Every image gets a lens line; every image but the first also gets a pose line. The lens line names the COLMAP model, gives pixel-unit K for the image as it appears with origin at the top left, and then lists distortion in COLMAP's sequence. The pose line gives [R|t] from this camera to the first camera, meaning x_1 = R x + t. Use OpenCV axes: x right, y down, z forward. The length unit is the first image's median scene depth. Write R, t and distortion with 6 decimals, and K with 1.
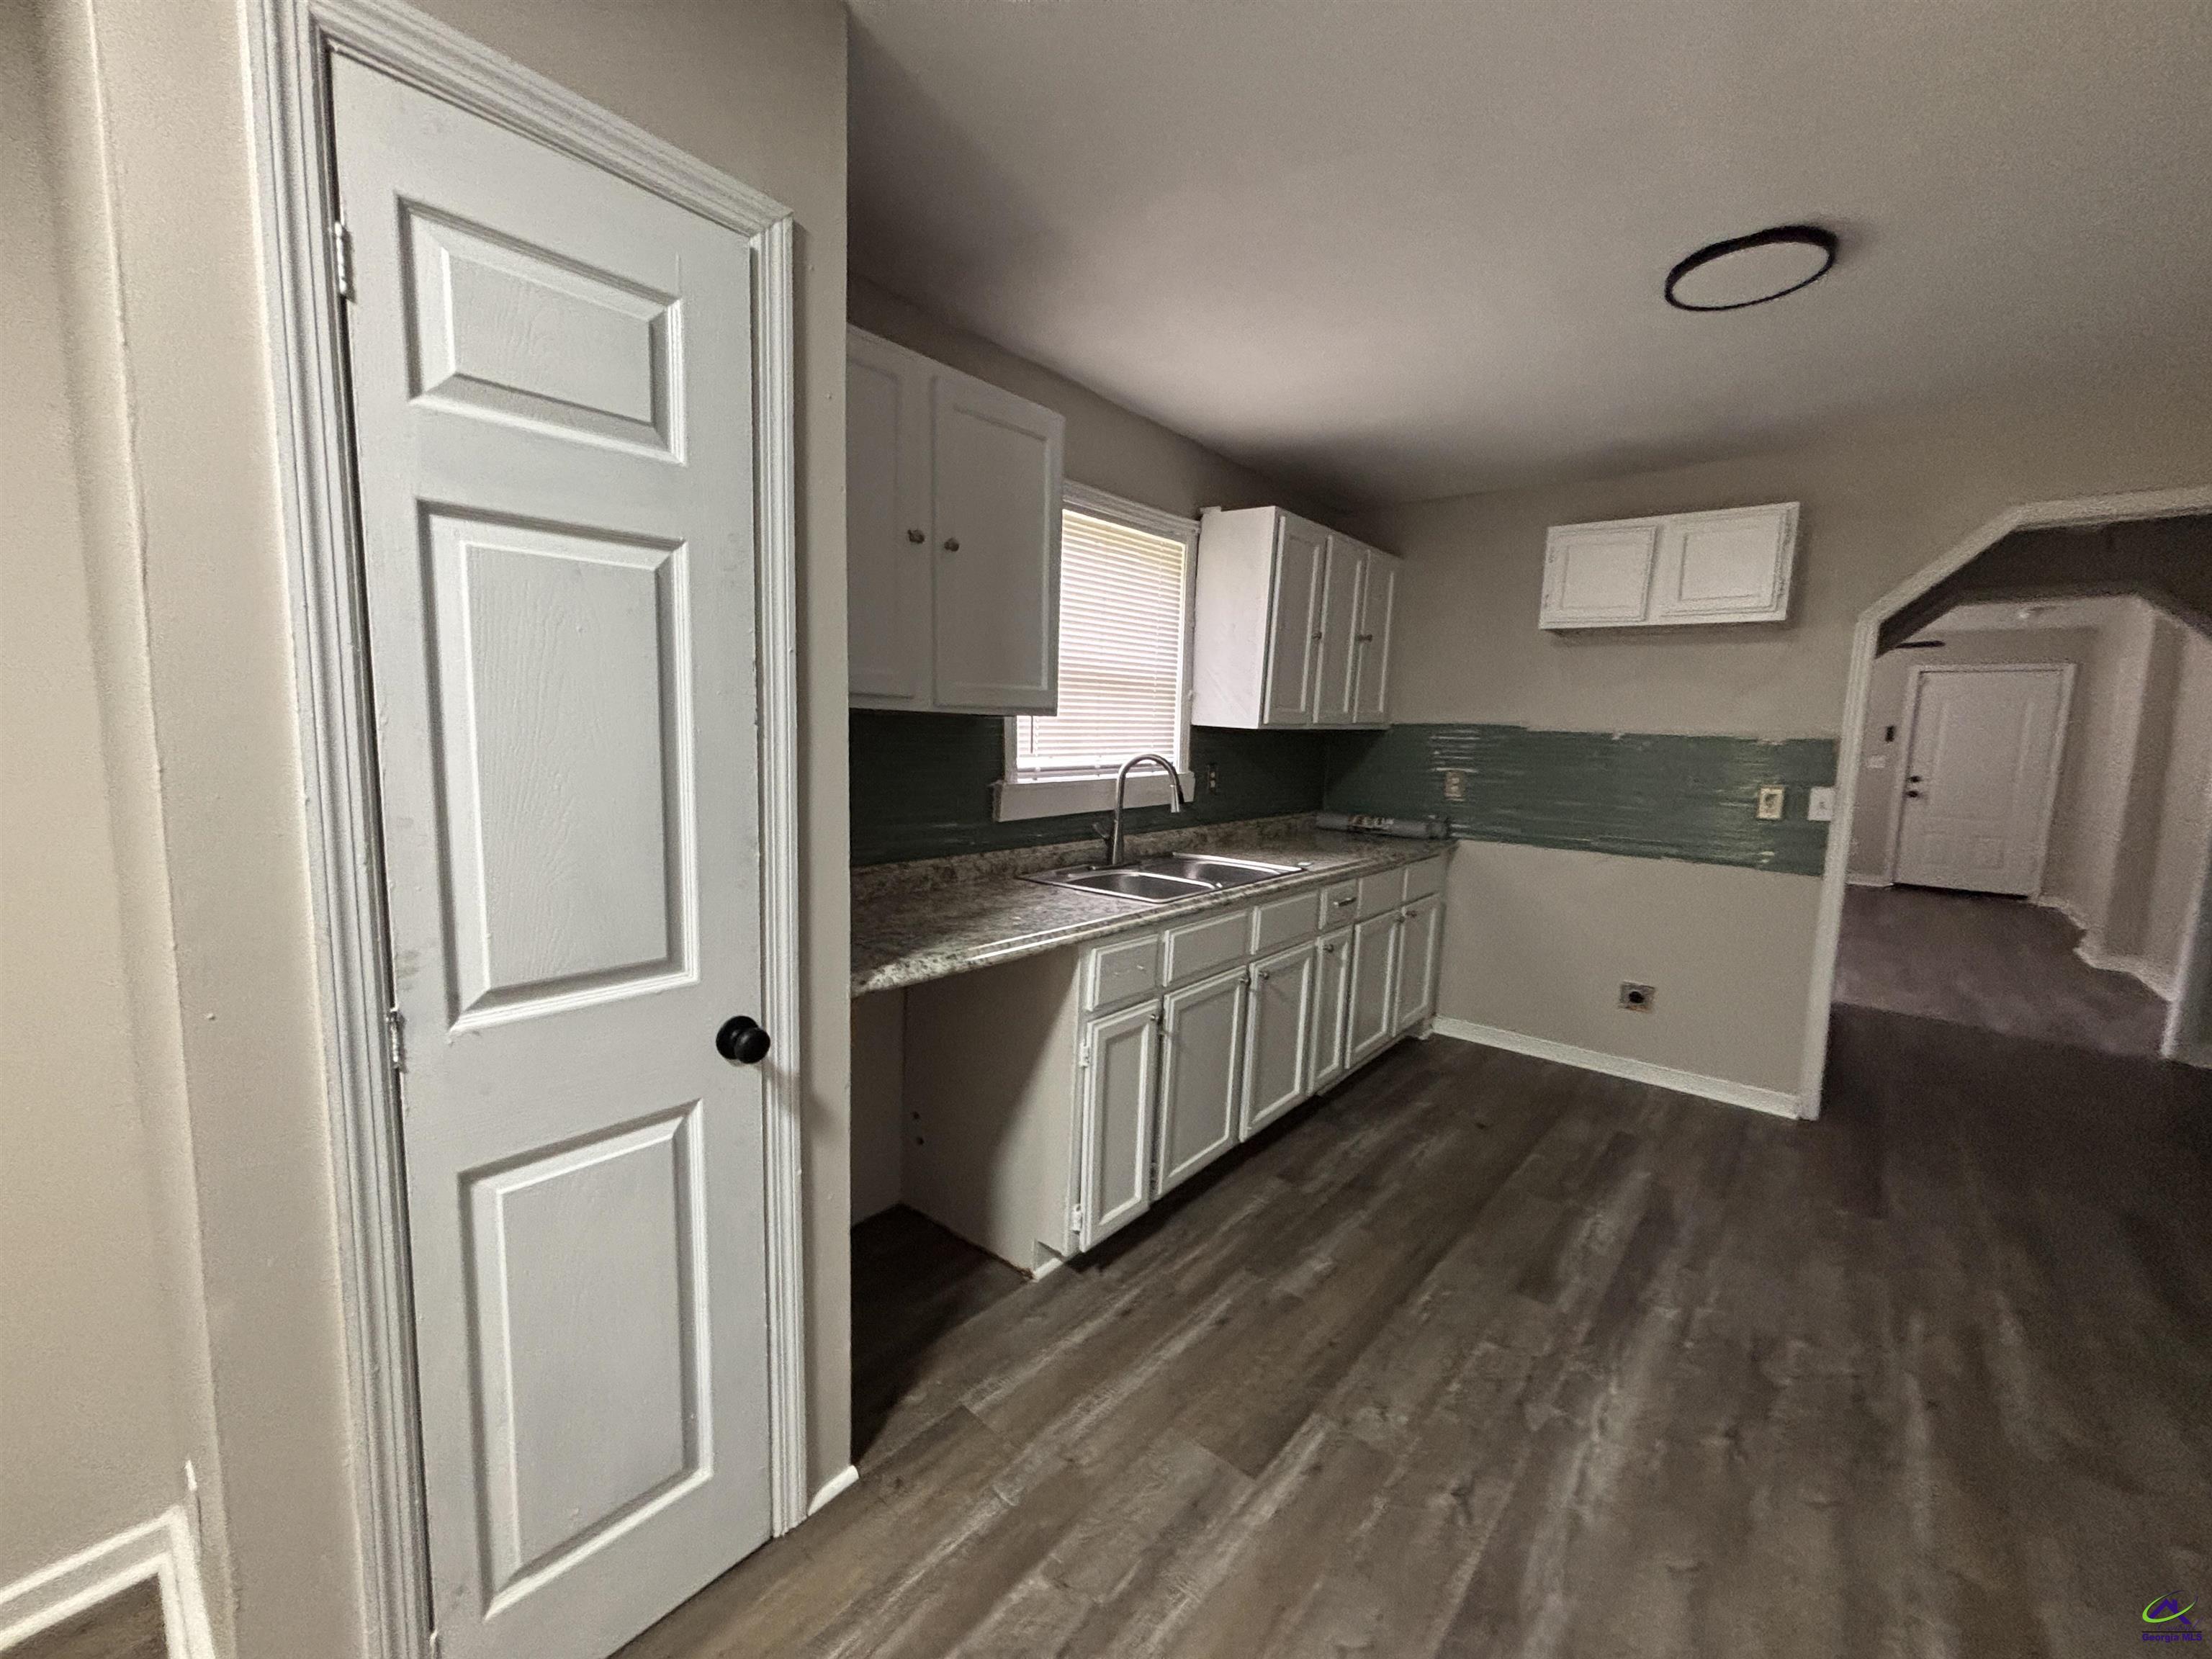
lens RADIAL K [[893.6, 0, 1106.0], [0, 893.6, 829.5], [0, 0, 1]] dist [0.000398, 0.006158]
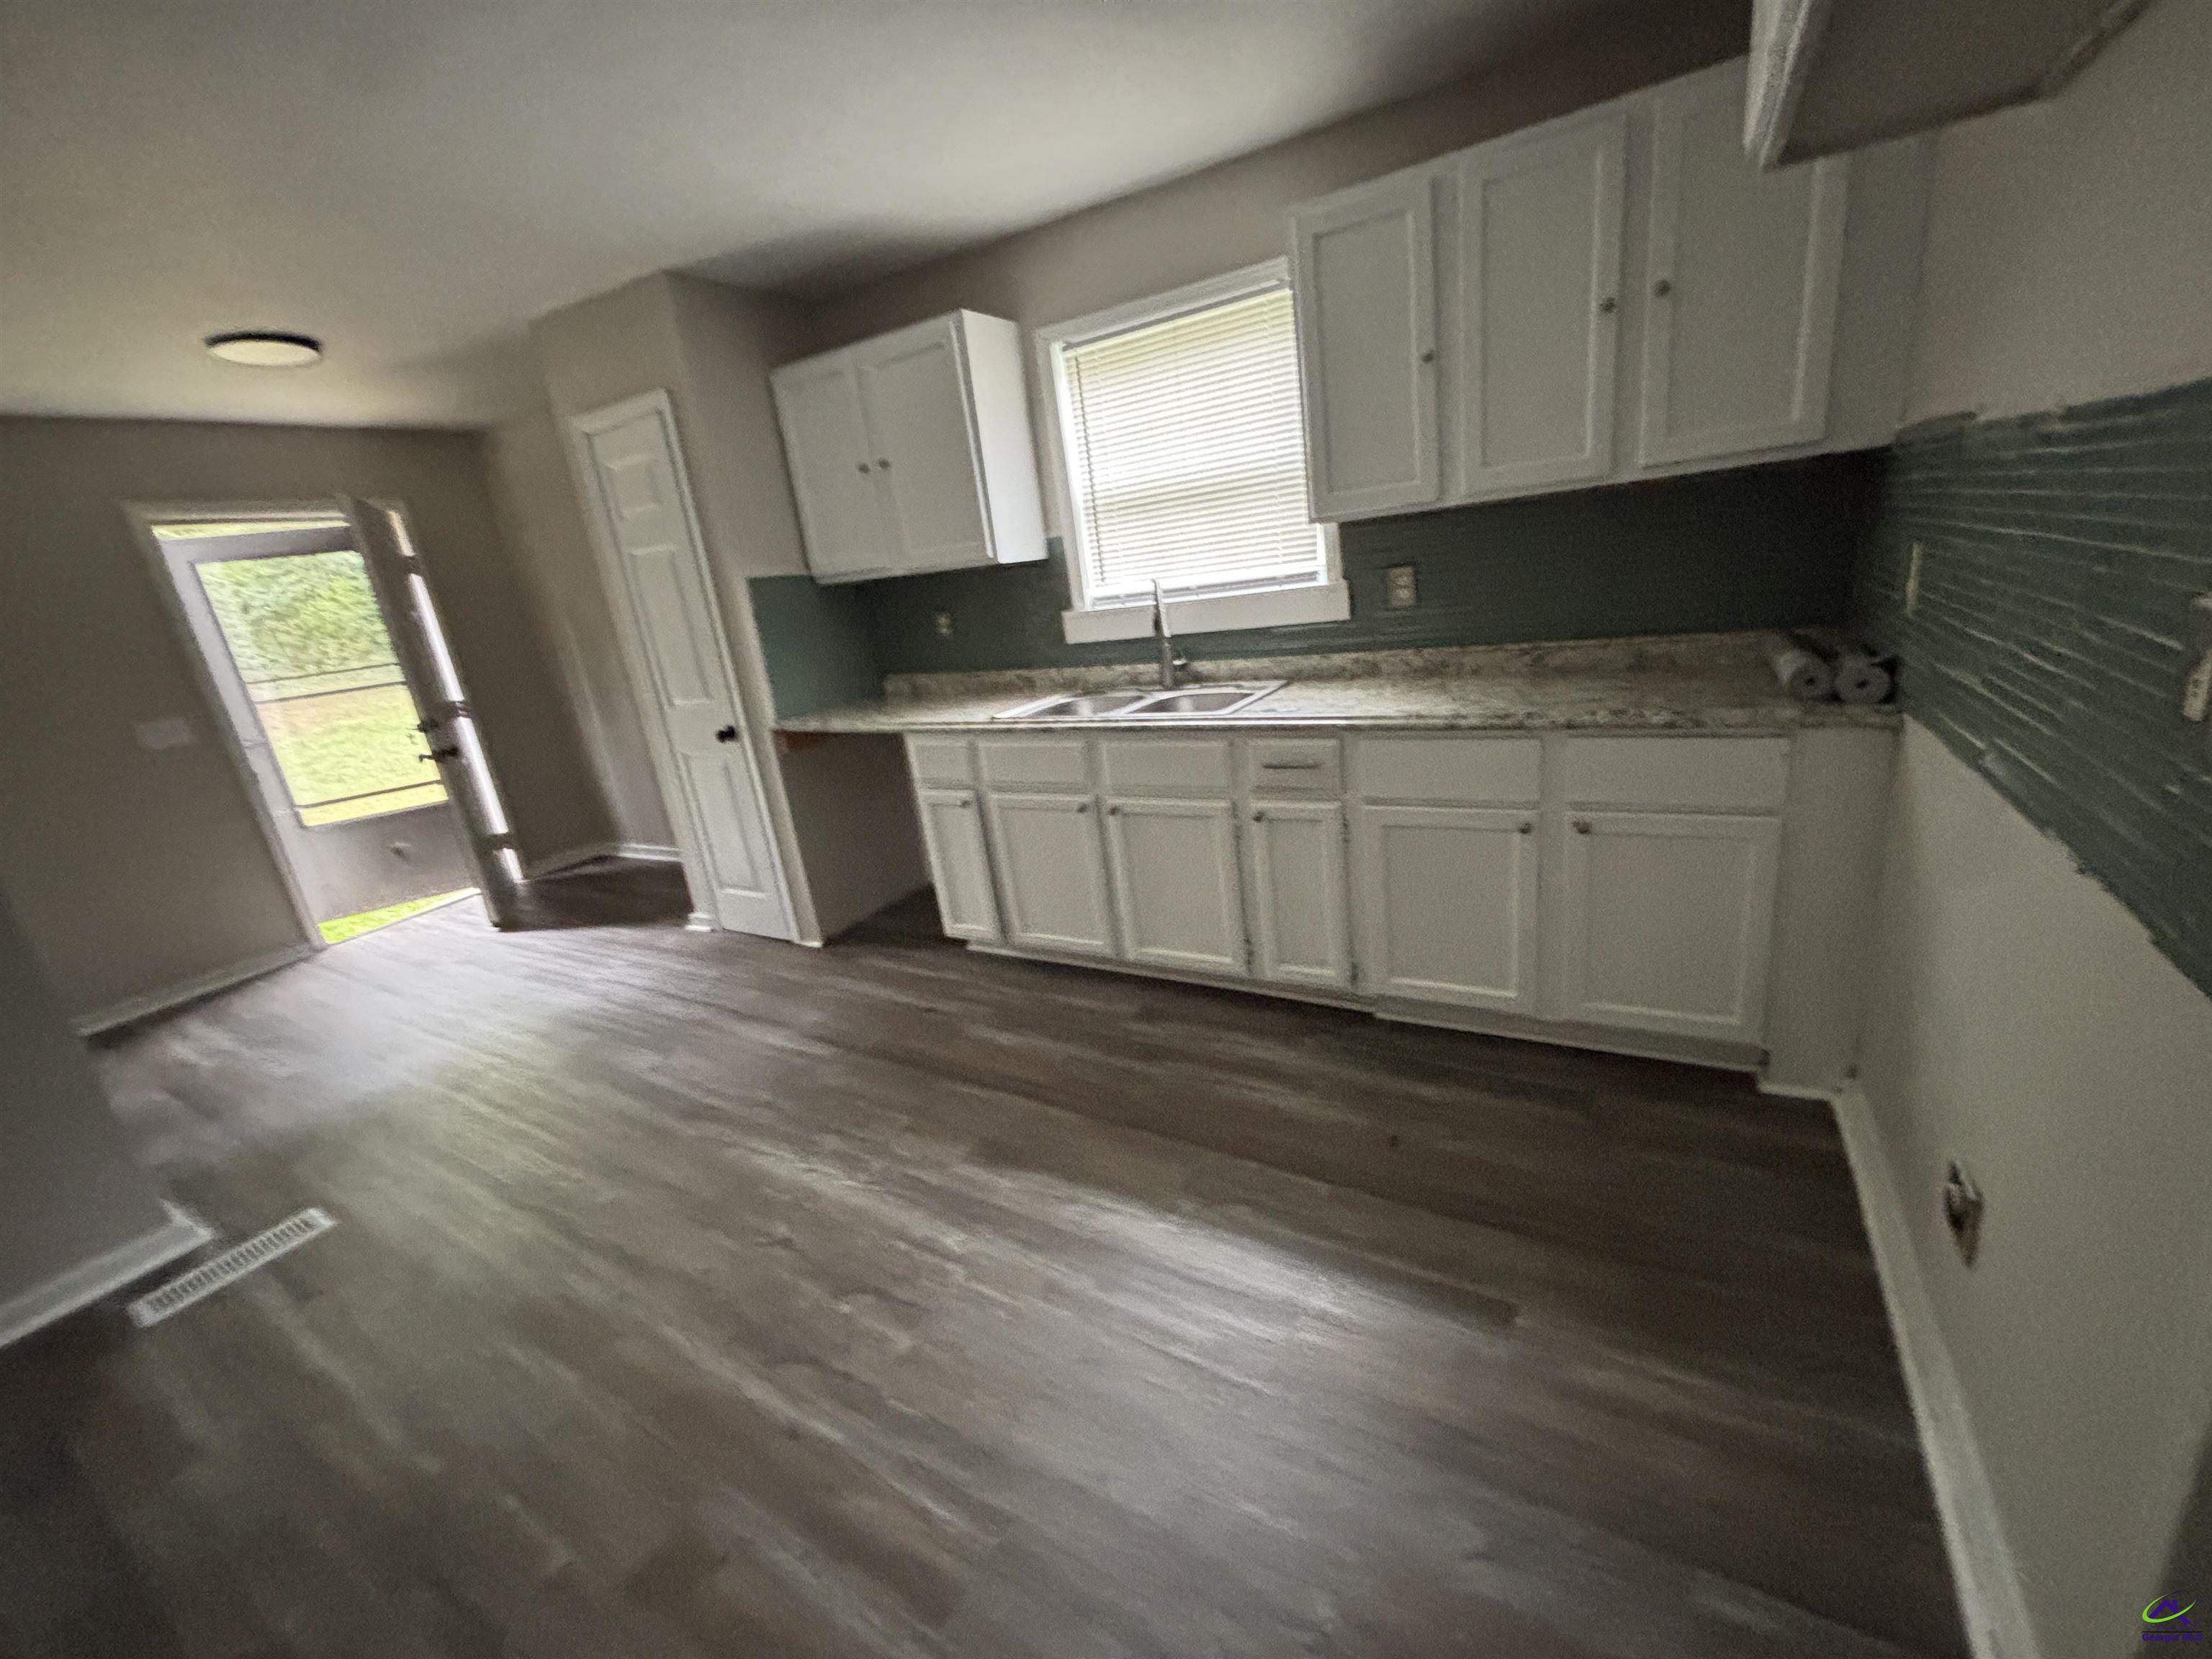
lens RADIAL K [[882.7, 0, 1102.3], [0, 882.7, 823.7], [0, 0, 1]] dist [0.005264, -0.000091]
pose [[0.153131, 0.249547, -0.956178, 1.325798], [0.015809, 0.966848, 0.254863, -0.088987], [0.988079, -0.054144, 0.144110, 0.989003]]
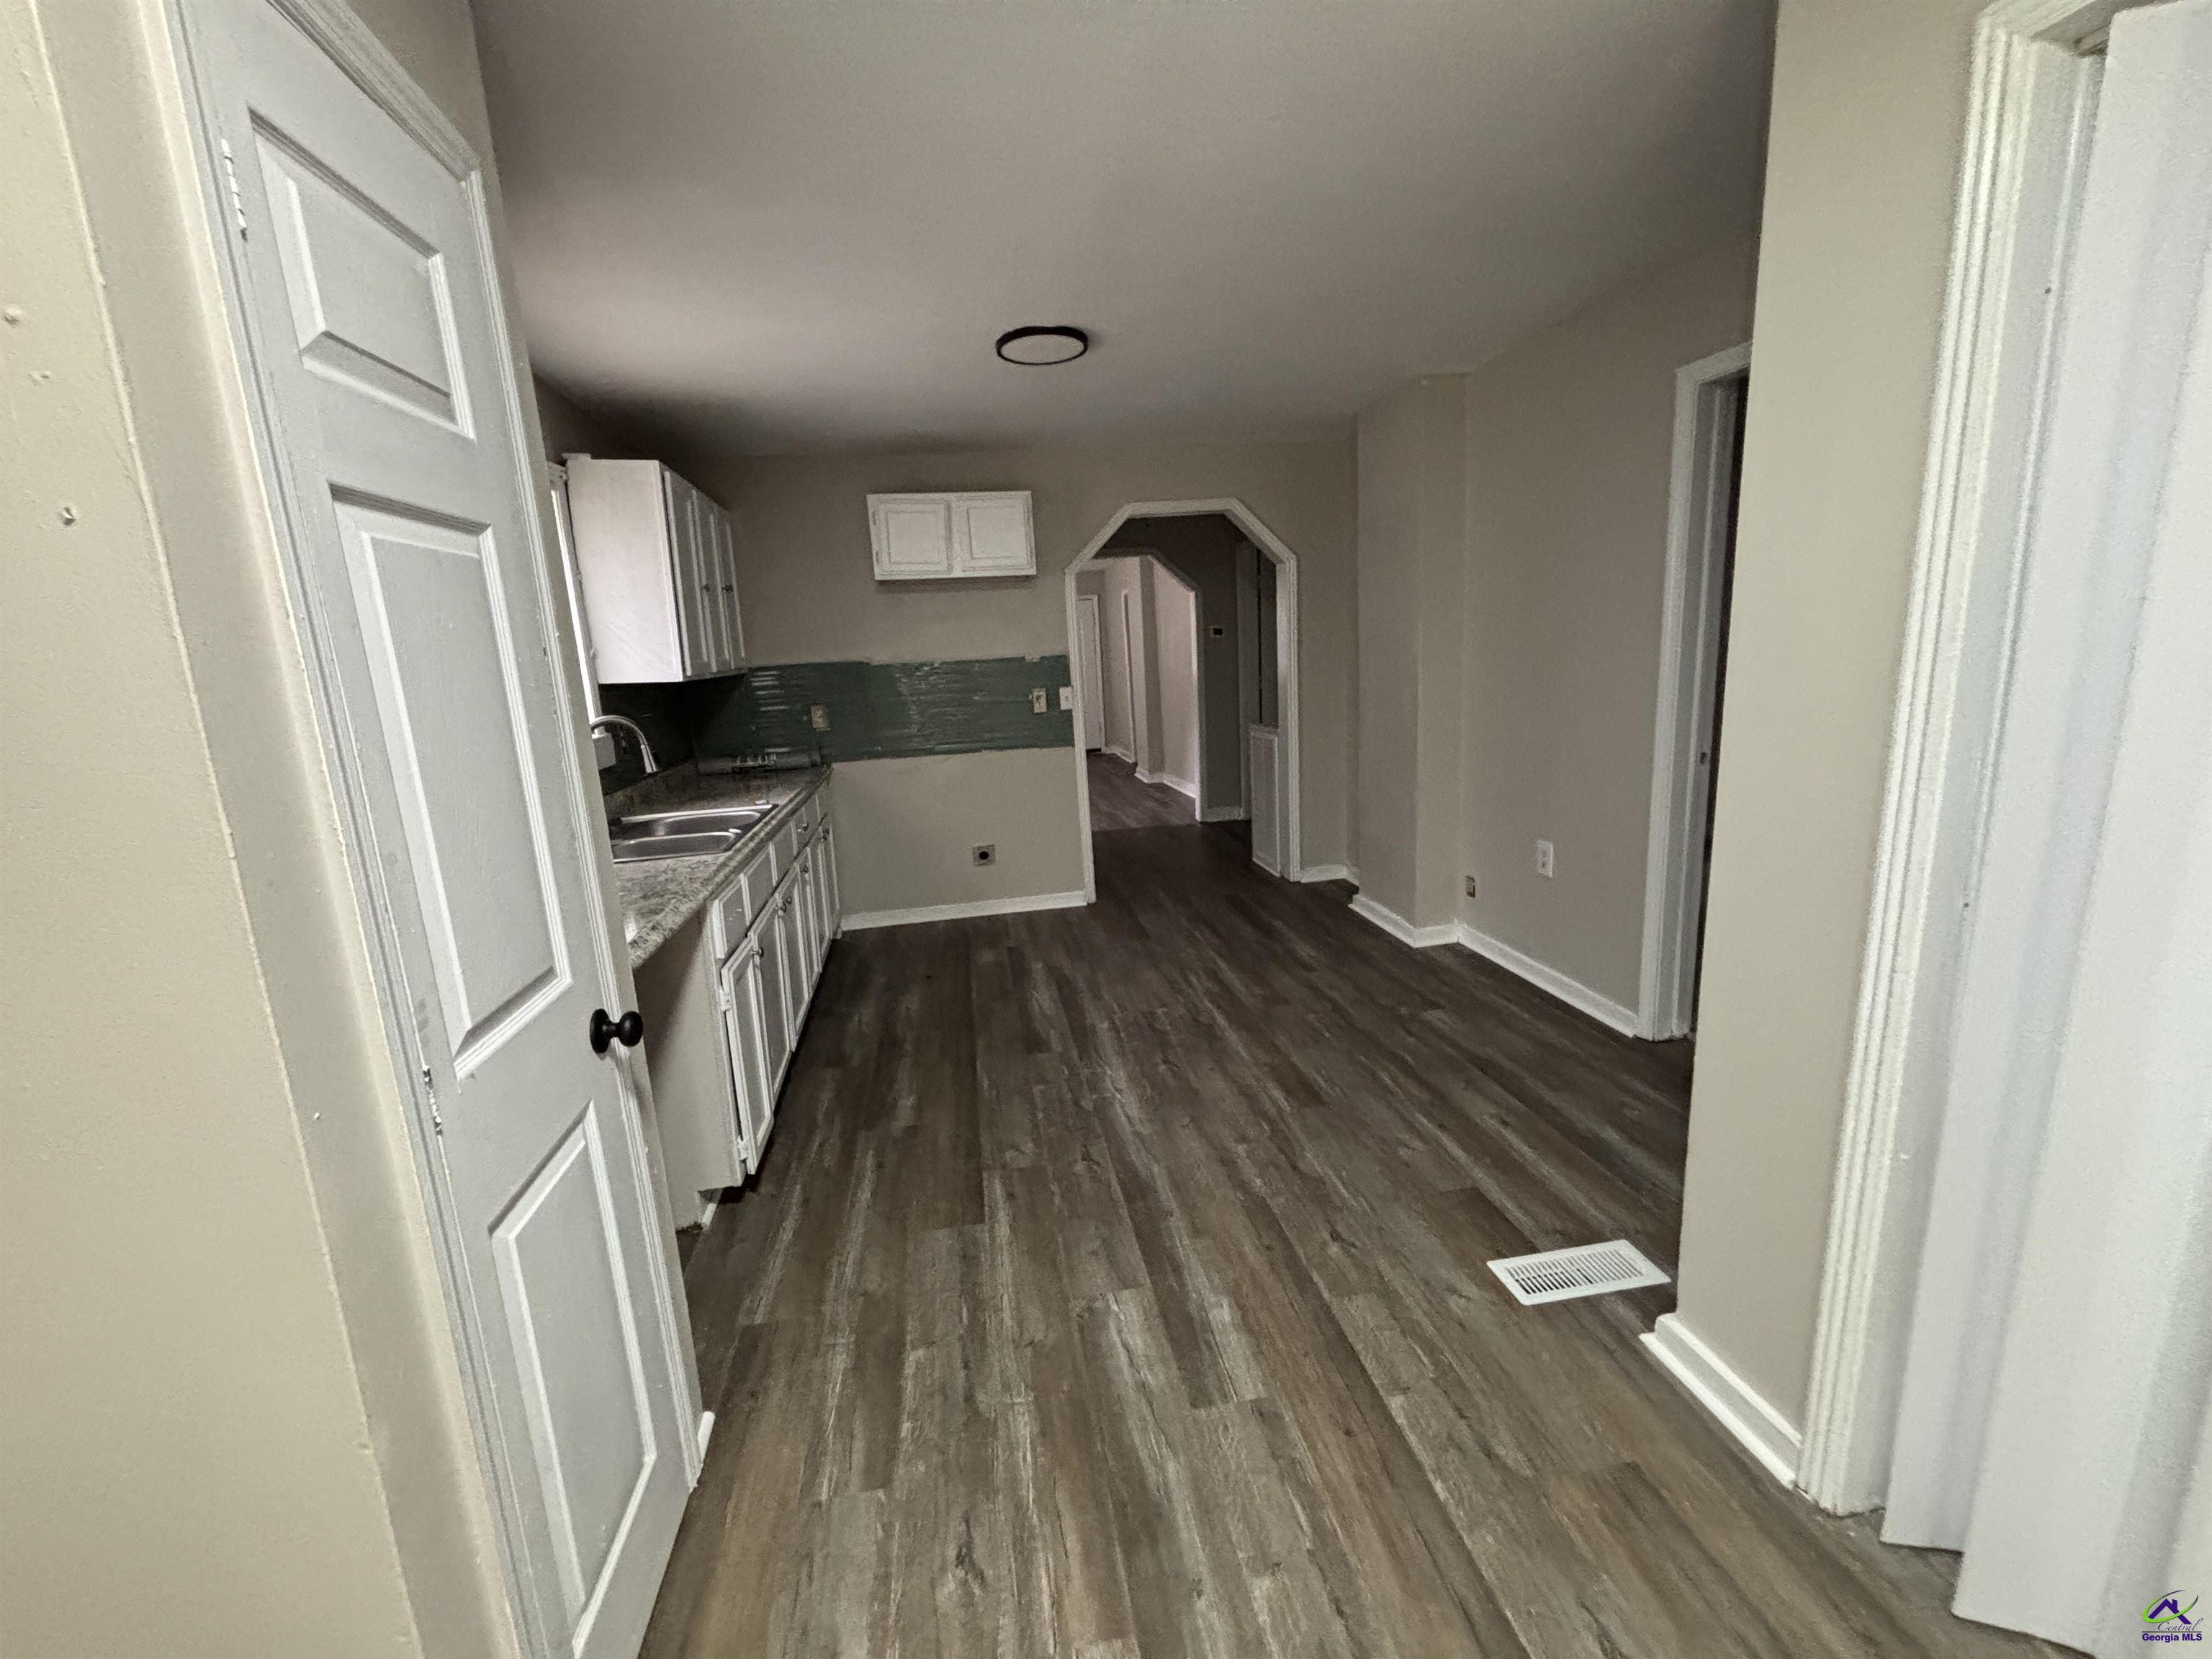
lens RADIAL K [[882.7, 0, 1102.3], [0, 882.7, 823.7], [0, 0, 1]] dist [0.005264, -0.000091]
pose [[0.644993, -0.209428, 0.734932, -0.422265], [0.161167, 0.977363, 0.137068, -0.021735], [-0.747001, 0.030039, 0.664144, -0.041177]]
